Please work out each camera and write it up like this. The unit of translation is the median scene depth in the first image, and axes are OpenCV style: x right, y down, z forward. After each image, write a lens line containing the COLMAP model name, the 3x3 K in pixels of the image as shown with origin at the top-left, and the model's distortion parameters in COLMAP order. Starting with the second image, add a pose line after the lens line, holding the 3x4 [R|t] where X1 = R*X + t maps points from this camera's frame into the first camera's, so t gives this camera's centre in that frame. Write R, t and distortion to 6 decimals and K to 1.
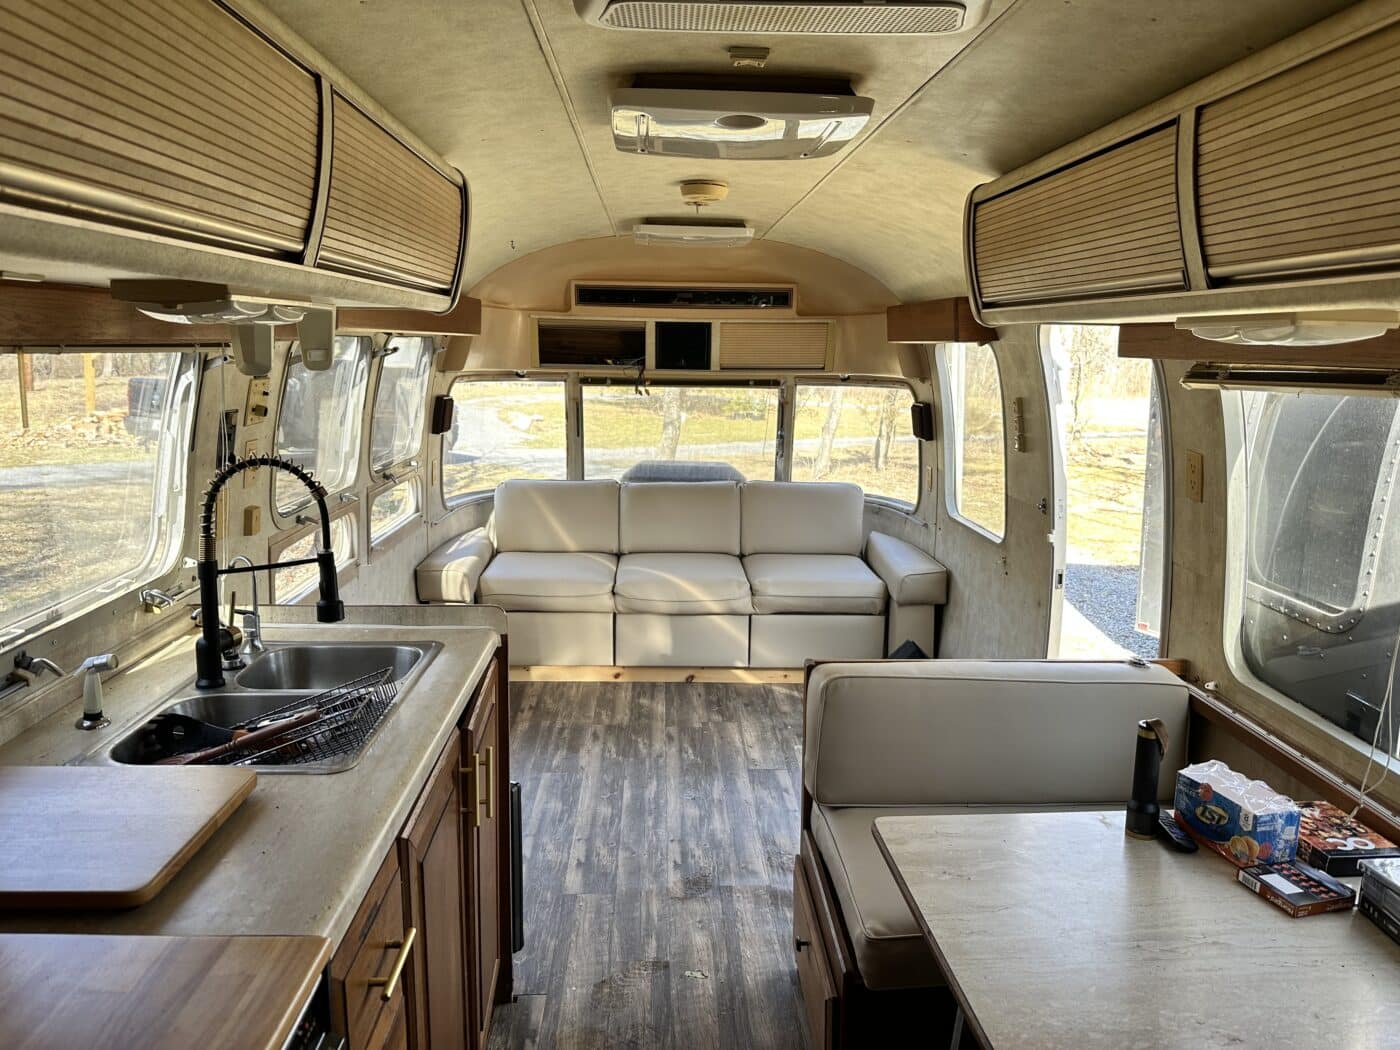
lens RADIAL K [[968.0, 0, 700.0], [0, 968.0, 525.0], [0, 0, 1]] dist [0.040187, -0.028364]
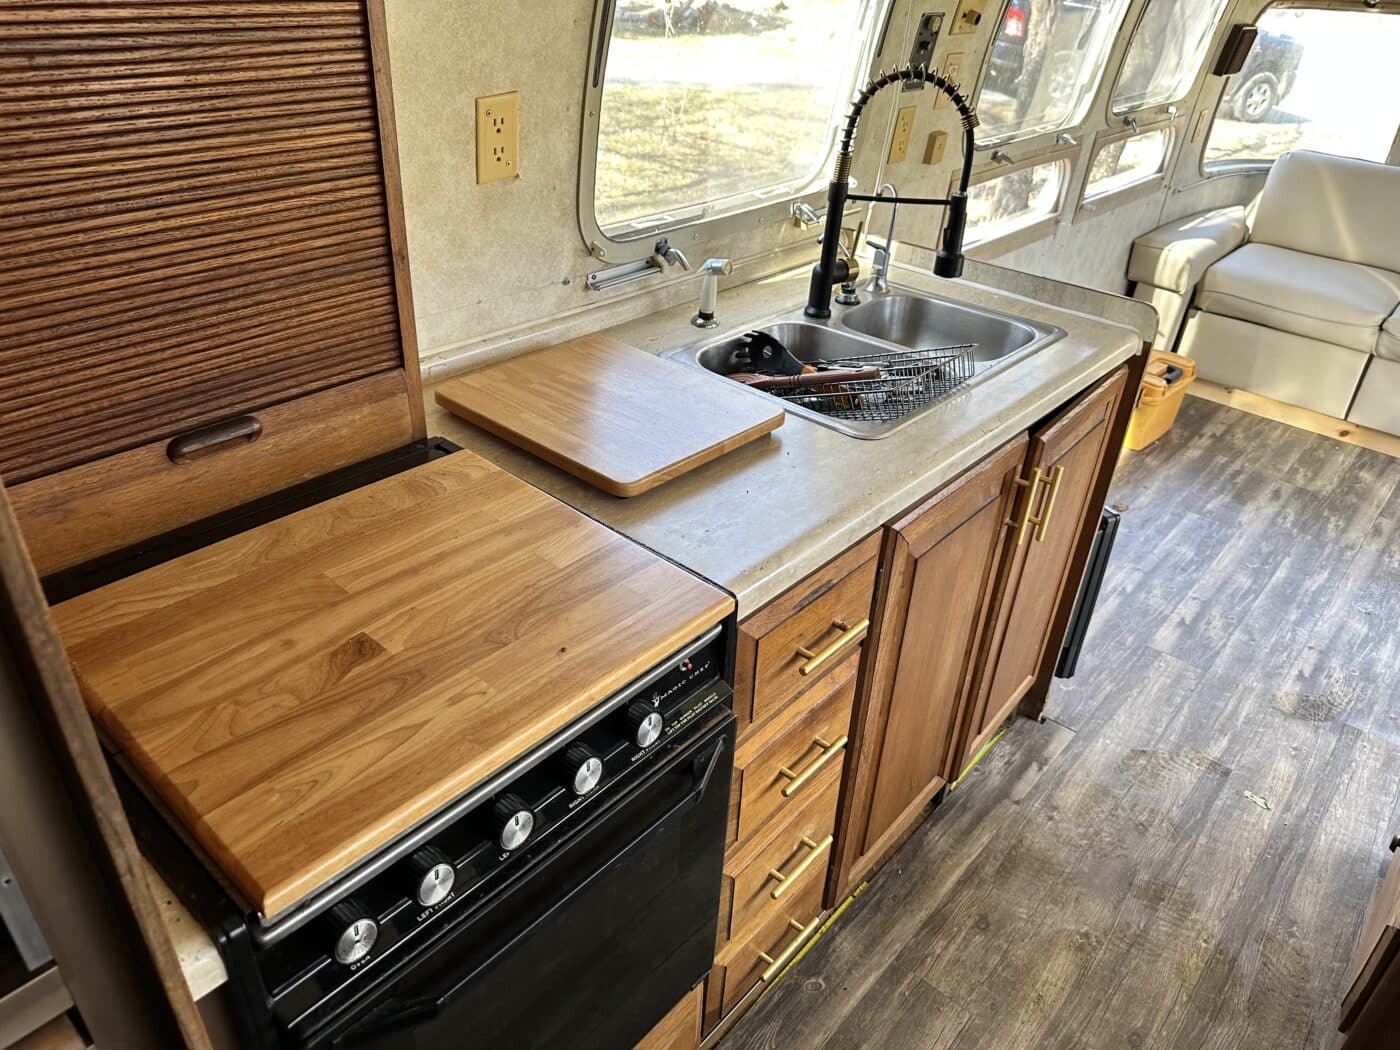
lens RADIAL K [[978.4, 0, 700.0], [0, 978.4, 525.0], [0, 0, 1]] dist [0.006465, -0.015649]
pose [[0.719404, 0.372702, -0.586133, 0.060231], [-0.154721, 0.908635, 0.387870, -0.006544], [0.677141, -0.188348, 0.711340, 0.129953]]
